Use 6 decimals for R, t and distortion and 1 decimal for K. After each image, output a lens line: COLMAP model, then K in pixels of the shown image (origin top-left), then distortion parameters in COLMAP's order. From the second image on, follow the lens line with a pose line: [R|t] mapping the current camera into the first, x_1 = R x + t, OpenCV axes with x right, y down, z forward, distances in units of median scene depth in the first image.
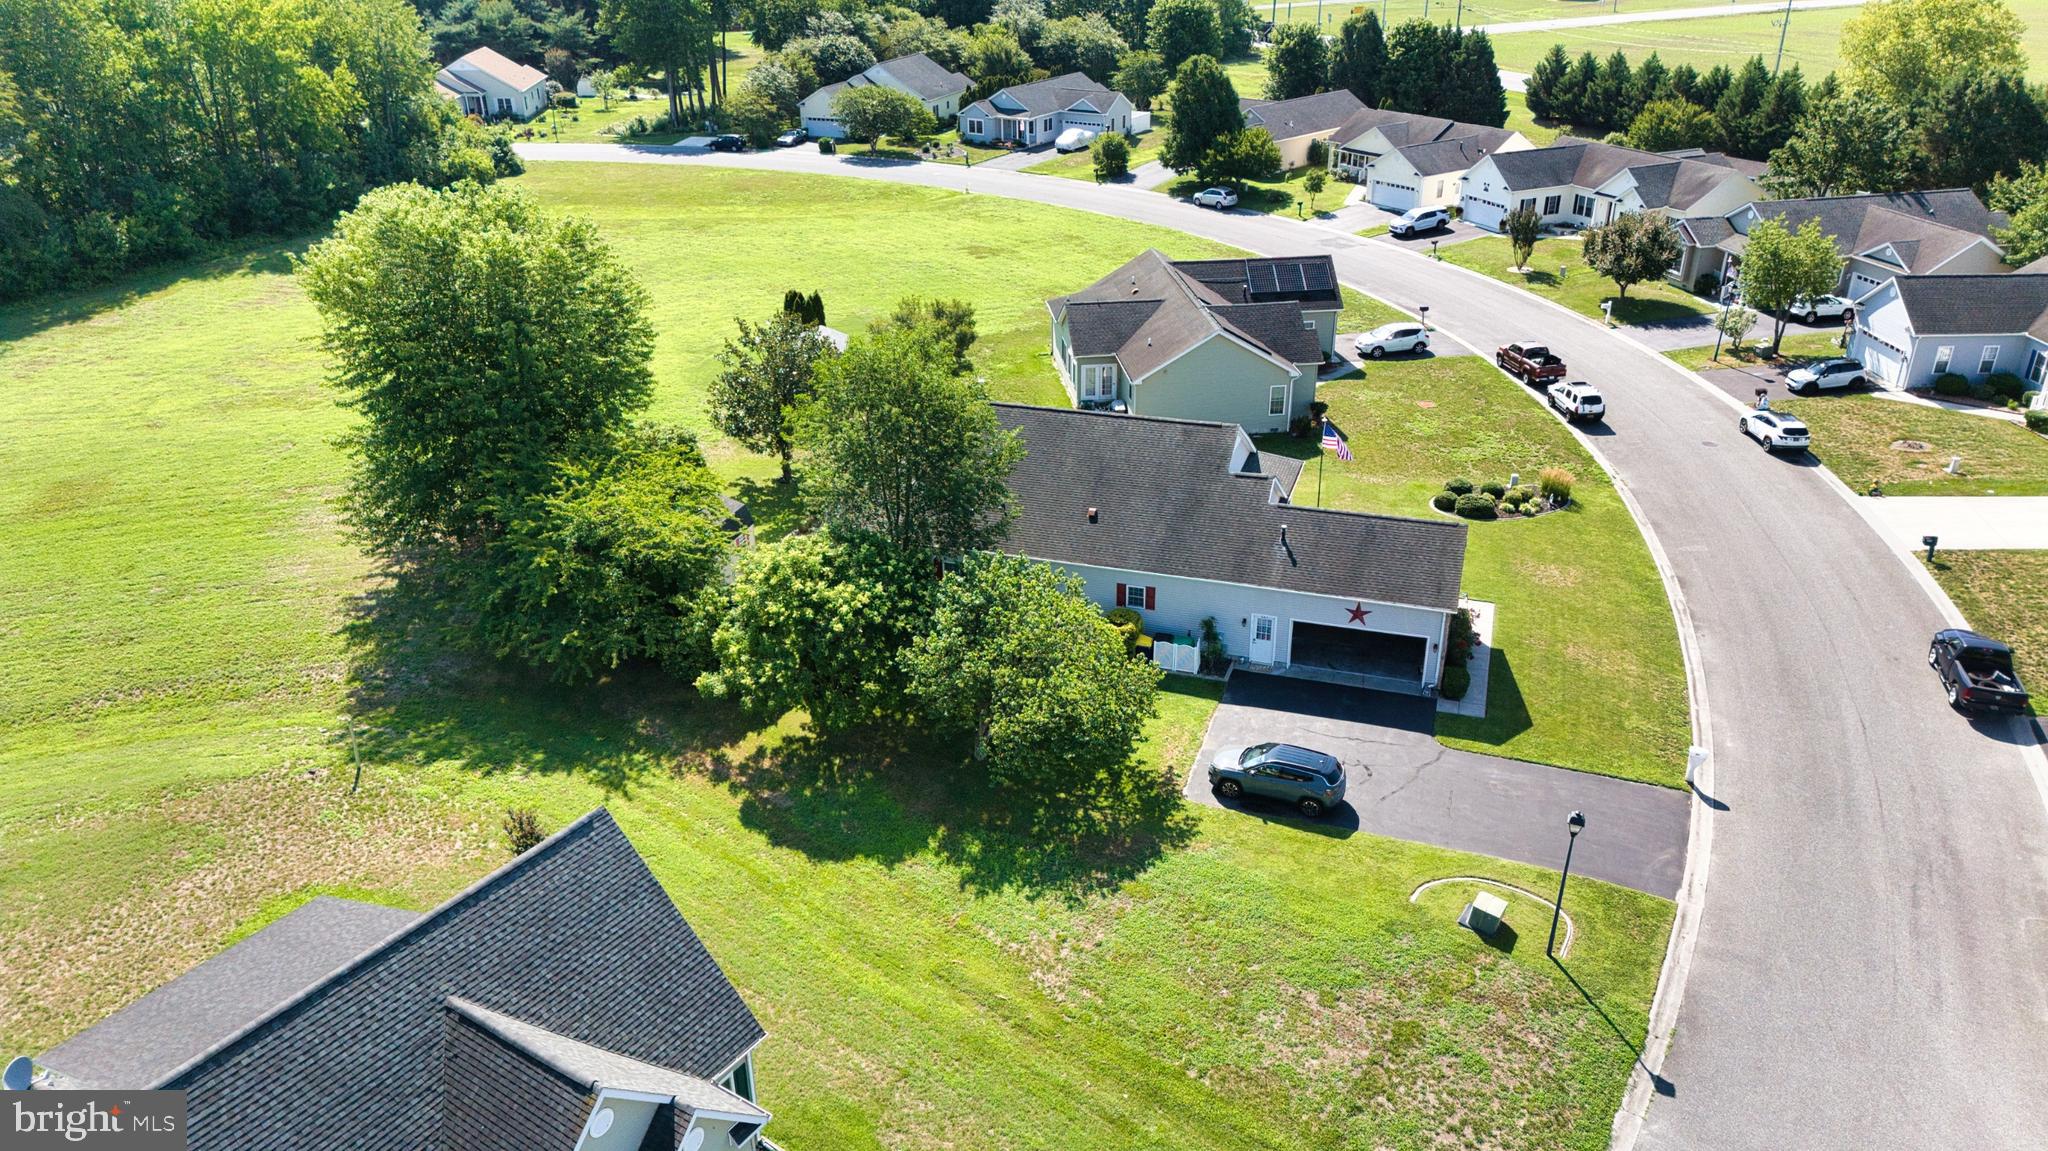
lens RADIAL K [[1457.1, 0, 1037.4], [0, 1457.1, 579.0], [0, 0, 1]] dist [0.055531, -0.040608]
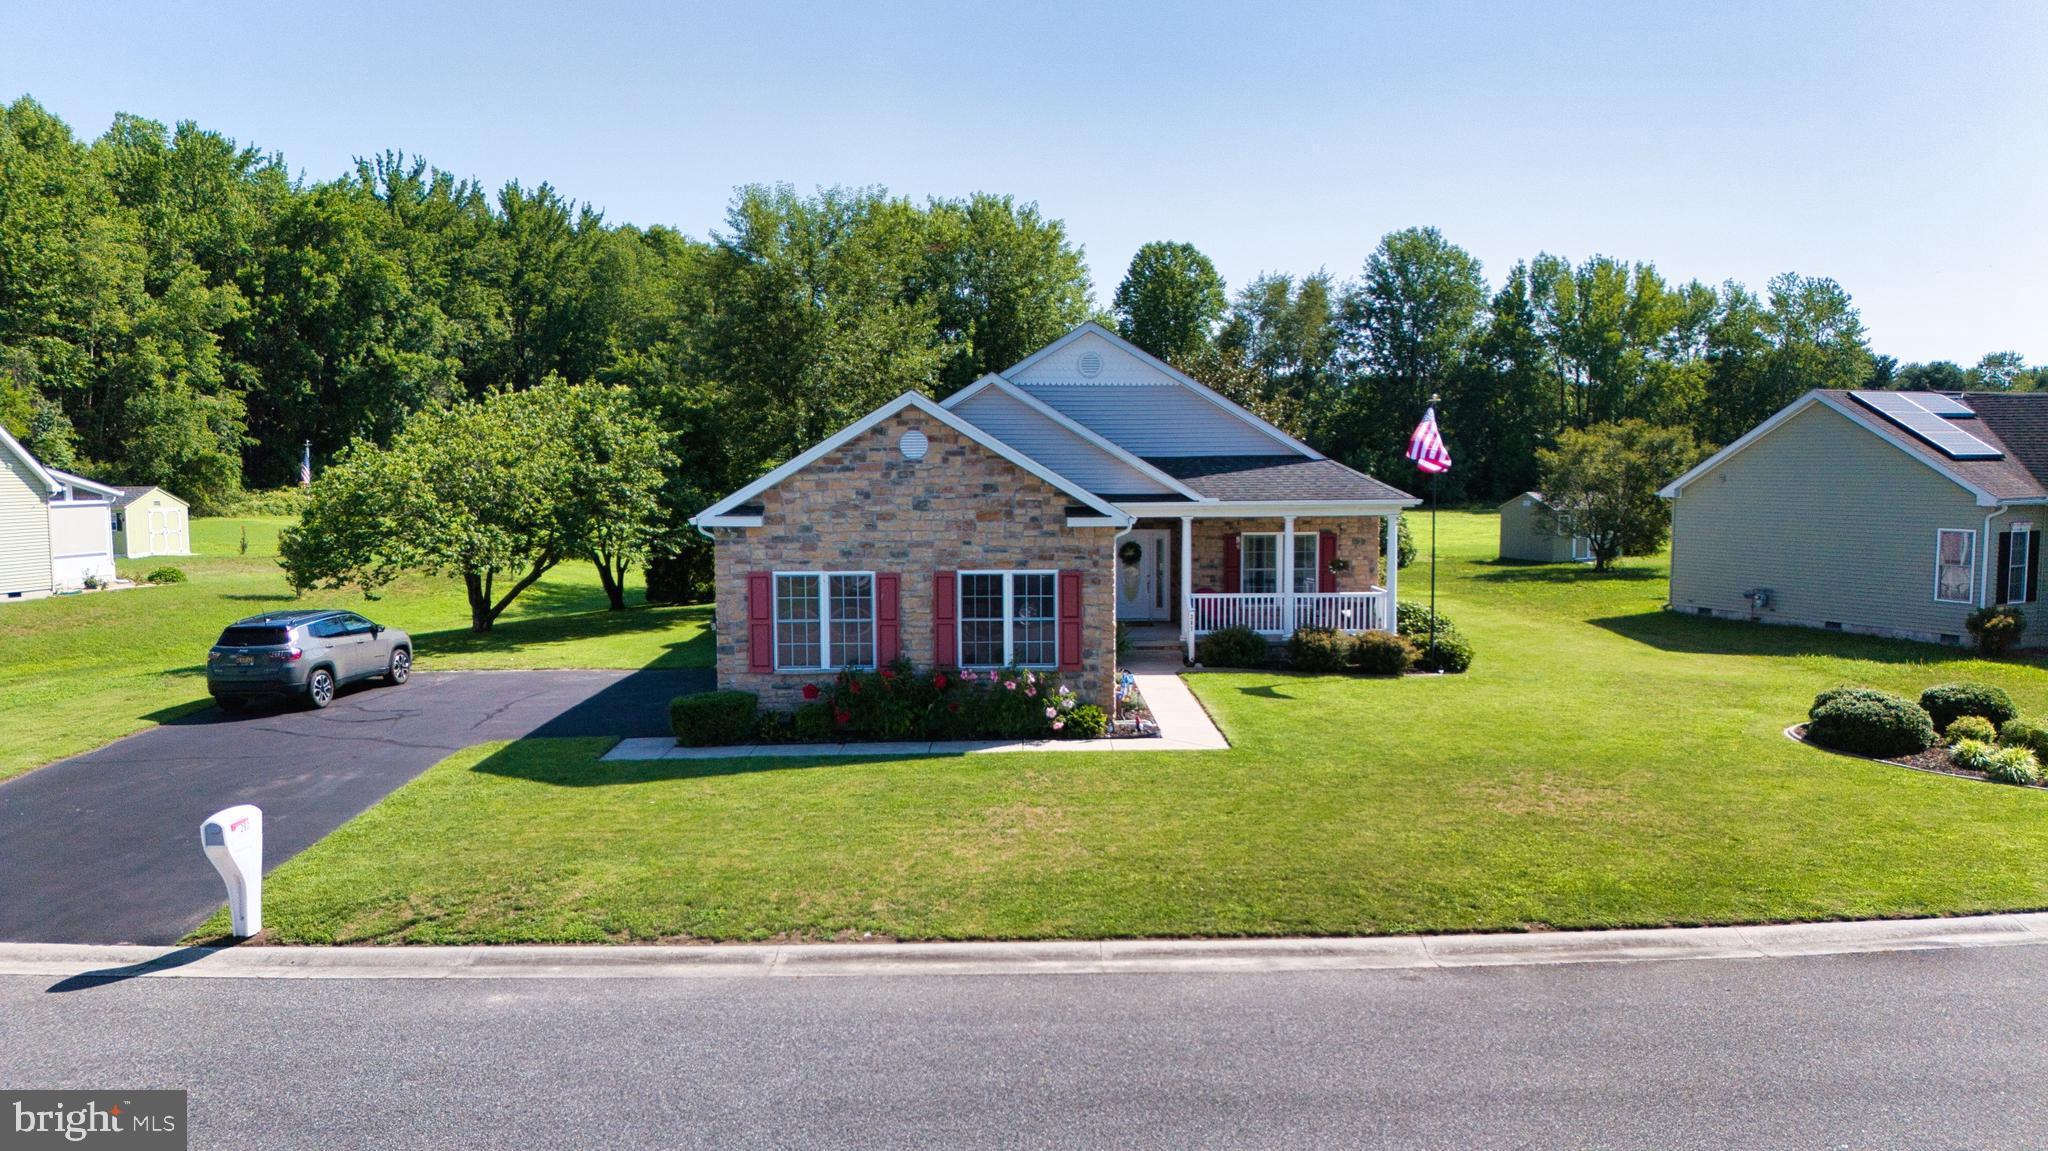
lens RADIAL K [[1457.1, 0, 1036.4], [0, 1457.1, 571.7], [0, 0, 1]] dist [0.055531, -0.040608]
pose [[0.323234, 0.086510, -0.942356, 0.312681], [-0.414393, 0.908199, -0.058765, 0.008944], [0.850763, 0.409501, 0.329410, 0.410724]]
